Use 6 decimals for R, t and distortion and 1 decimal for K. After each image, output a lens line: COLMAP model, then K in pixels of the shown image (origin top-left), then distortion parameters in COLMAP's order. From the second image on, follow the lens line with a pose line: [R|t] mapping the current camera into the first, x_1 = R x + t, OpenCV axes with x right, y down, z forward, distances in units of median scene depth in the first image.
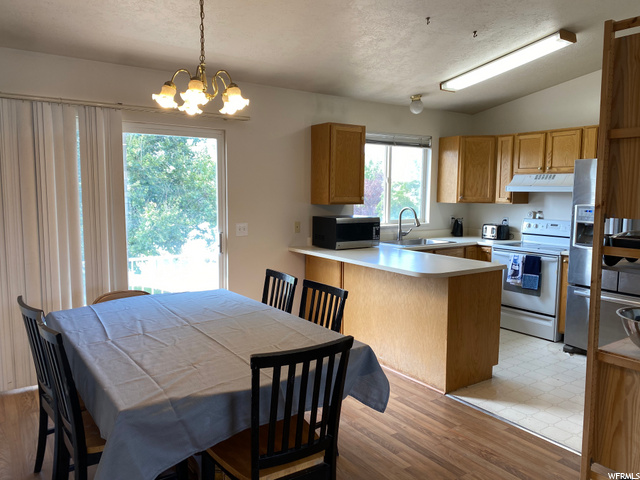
lens RADIAL K [[481.2, 0, 320.2], [0, 481.2, 238.7], [0, 0, 1]] dist [0.052479, -0.001789]
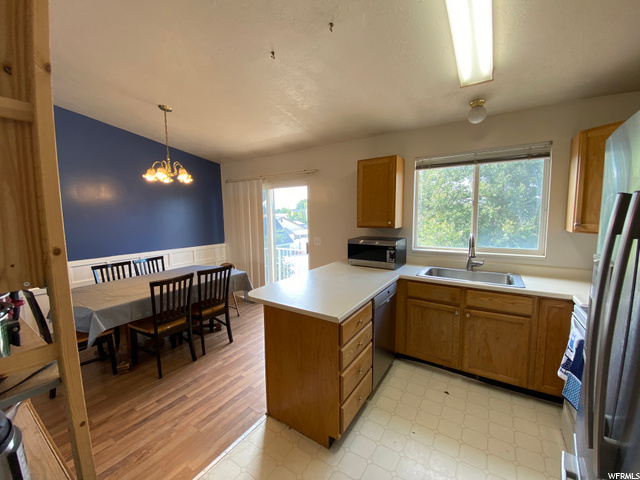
lens RADIAL K [[260.8, 0, 318.8], [0, 260.8, 240.5], [0, 0, 1]] dist [-0.000856, 0.000035]
pose [[0.381072, 0.084449, -0.920680, 0.578863], [-0.075802, 0.995321, 0.059921, -0.068518], [0.921432, 0.046956, 0.385691, 0.639594]]
